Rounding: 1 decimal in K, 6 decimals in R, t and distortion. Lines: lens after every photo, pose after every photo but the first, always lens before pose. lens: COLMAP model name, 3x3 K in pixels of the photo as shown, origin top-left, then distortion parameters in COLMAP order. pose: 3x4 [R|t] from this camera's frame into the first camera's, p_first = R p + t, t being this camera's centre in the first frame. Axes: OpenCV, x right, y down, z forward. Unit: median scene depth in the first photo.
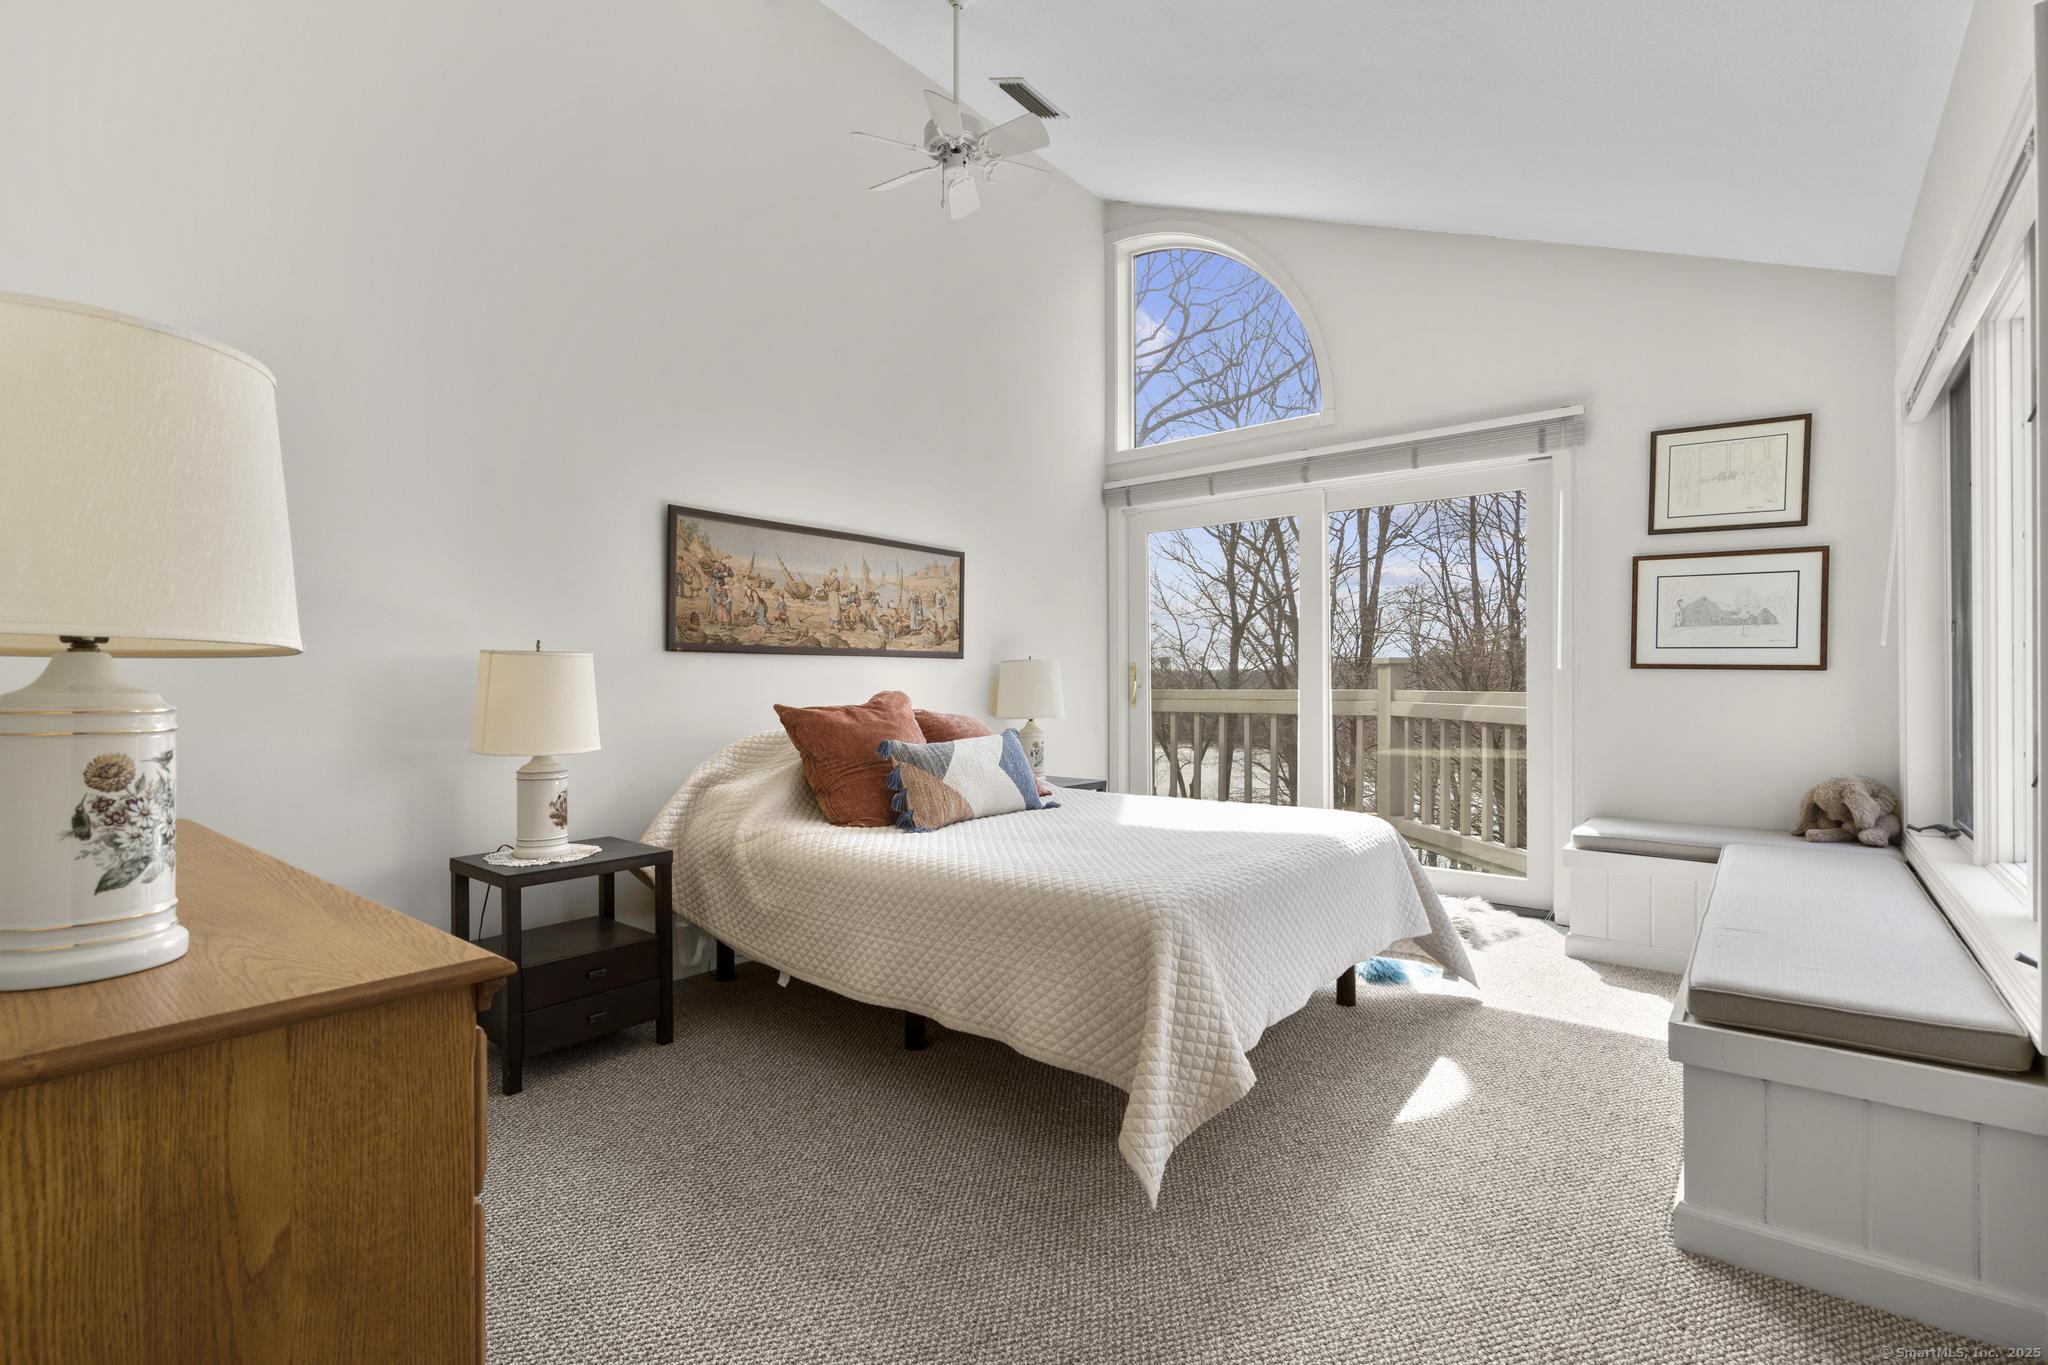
lens RADIAL K [[934.2, 0, 1017.8], [0, 934.2, 677.8], [0, 0, 1]] dist [-0.000521, -0.000761]
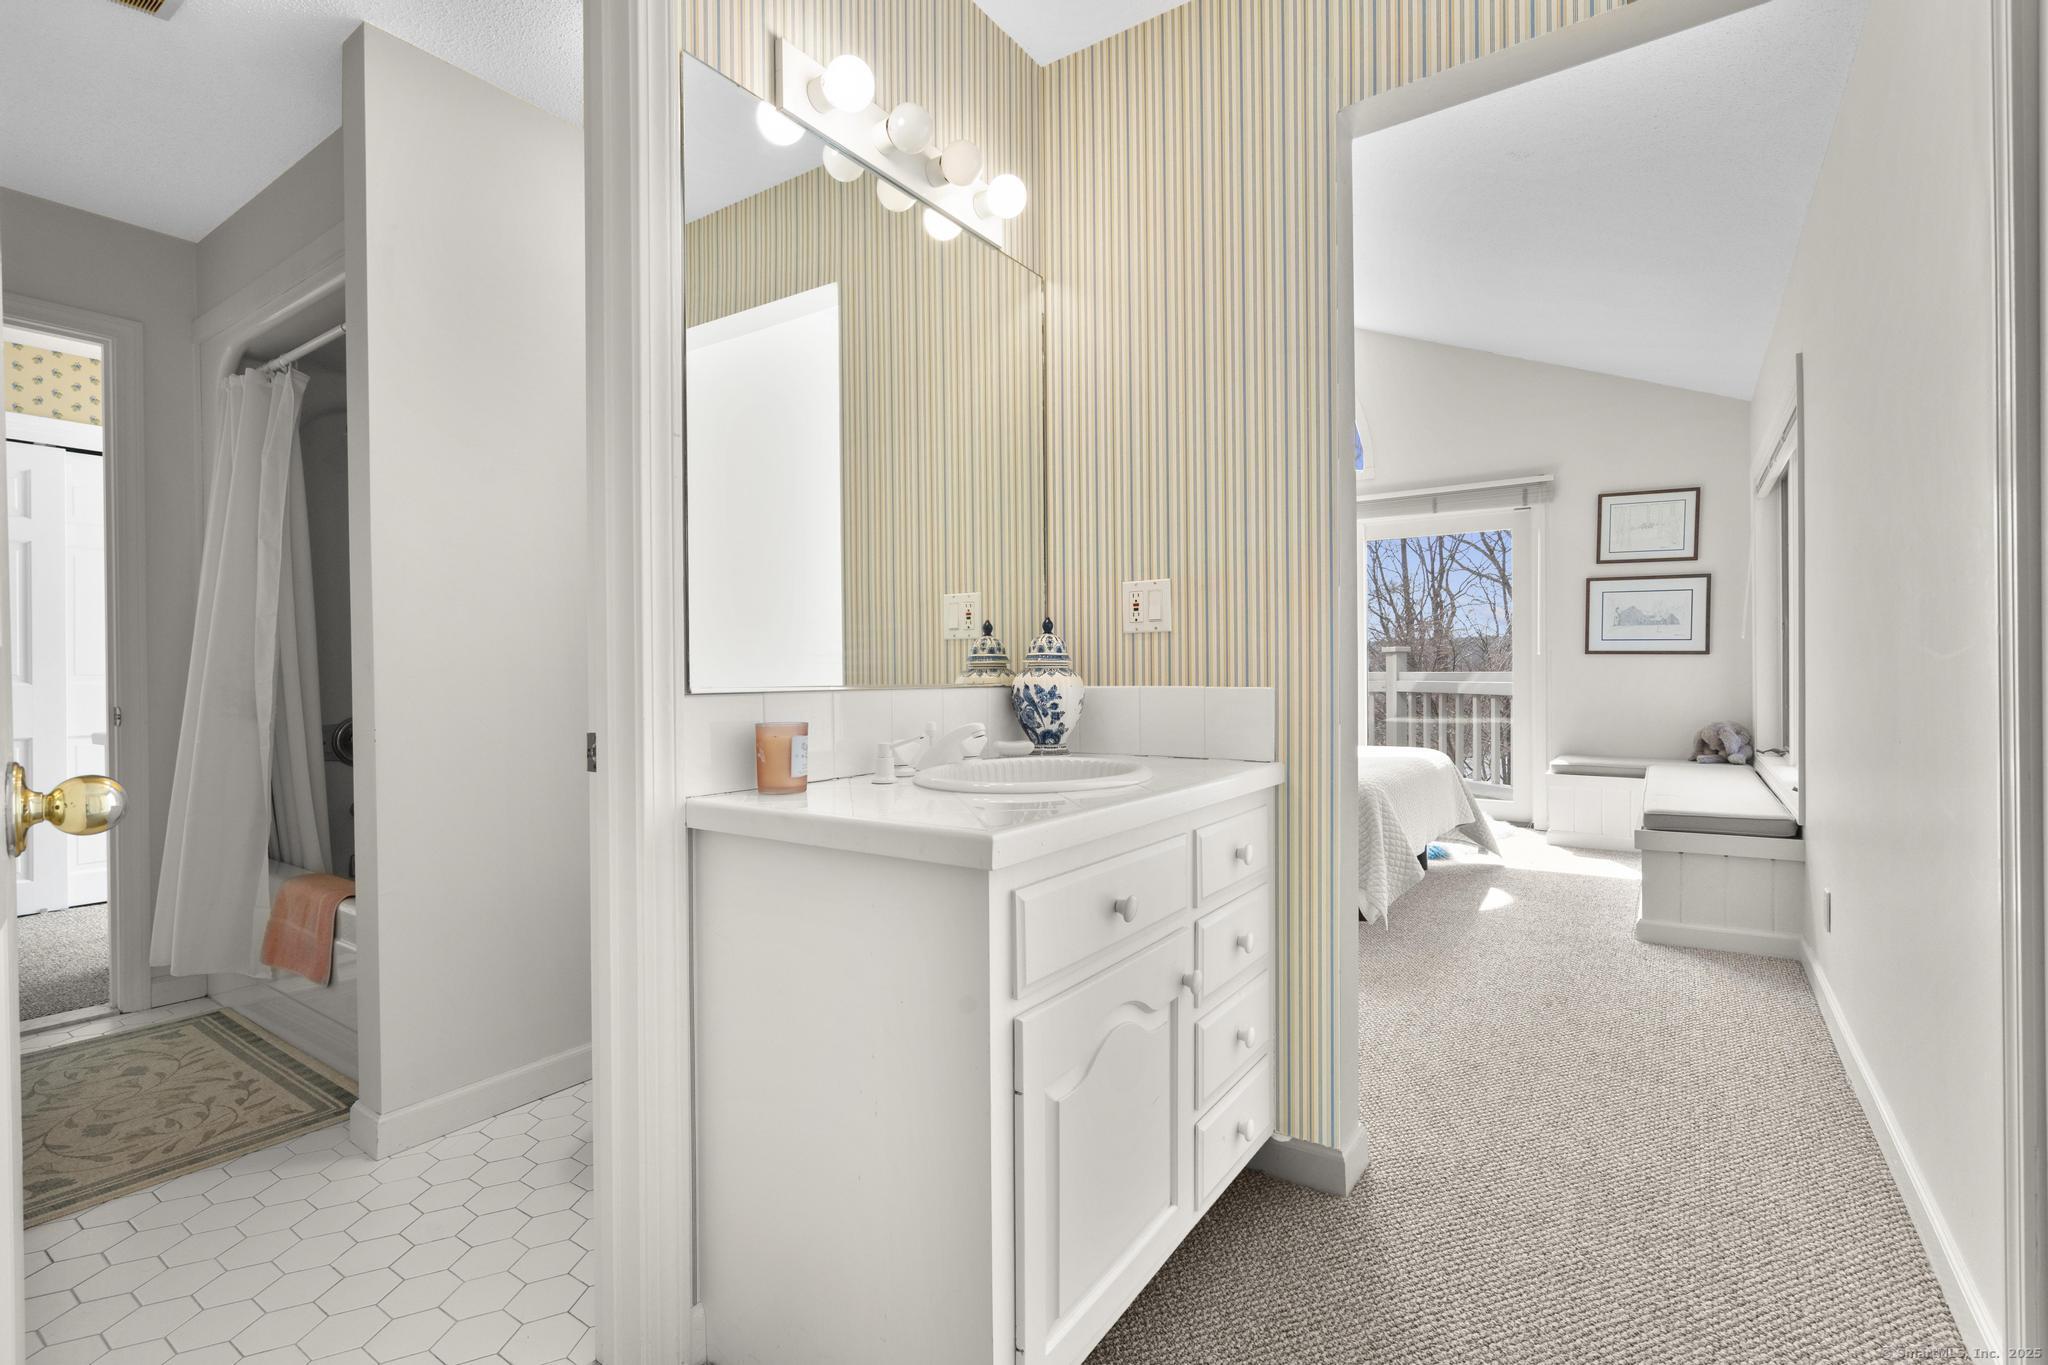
lens RADIAL K [[937.9, 0, 1025.3], [0, 937.9, 676.6], [0, 0, 1]] dist [0.000328, 0.000225]
pose [[0.996572, -0.007919, 0.082346, -0.379016], [0.007162, 0.999929, 0.009482, 0.005503], [-0.082416, -0.008860, 0.996559, -0.441495]]
